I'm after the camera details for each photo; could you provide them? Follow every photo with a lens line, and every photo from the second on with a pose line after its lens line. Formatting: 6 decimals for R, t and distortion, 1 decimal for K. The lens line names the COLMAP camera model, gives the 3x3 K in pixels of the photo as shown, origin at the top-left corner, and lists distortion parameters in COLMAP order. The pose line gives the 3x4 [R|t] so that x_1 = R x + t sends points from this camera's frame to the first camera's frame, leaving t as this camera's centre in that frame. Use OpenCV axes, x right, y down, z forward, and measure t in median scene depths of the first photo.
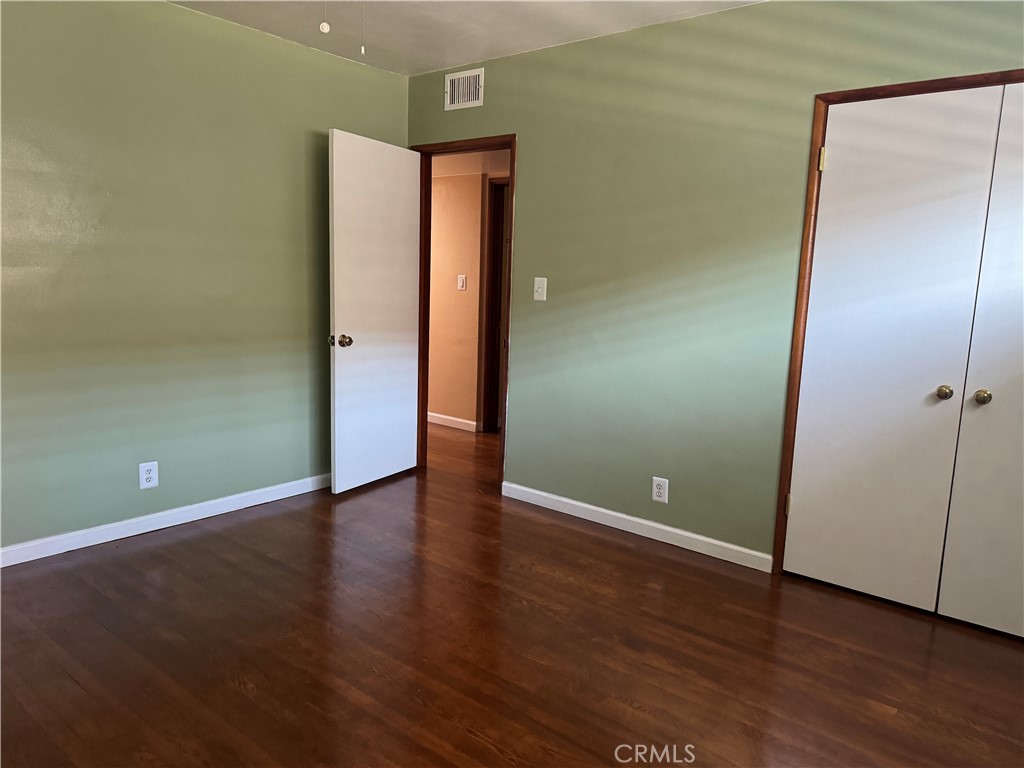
lens RADIAL K [[715.0, 0, 511.3], [0, 715.0, 394.7], [0, 0, 1]] dist [-0.000289, 0.001153]
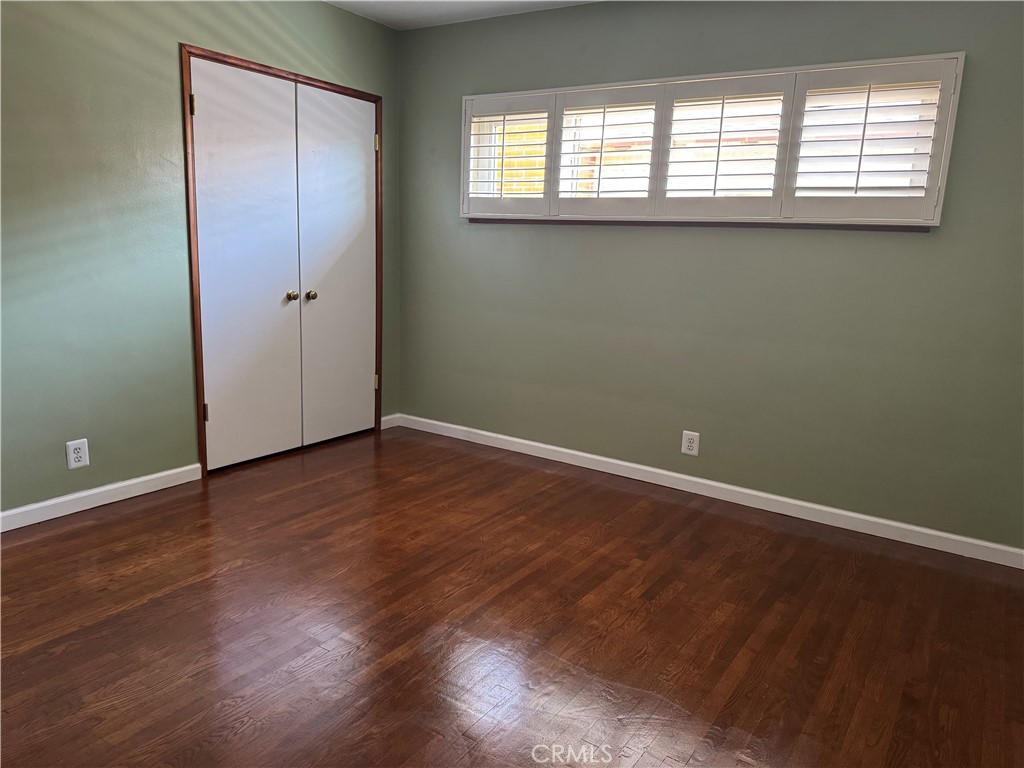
lens RADIAL K [[734.8, 0, 507.5], [0, 734.8, 391.7], [0, 0, 1]] dist [0.142429, -0.251788]
pose [[-0.122073, -0.238782, 0.963370, -0.883478], [0.110100, 0.961381, 0.252240, -0.138108], [-0.986396, 0.136859, -0.091069, 0.685664]]
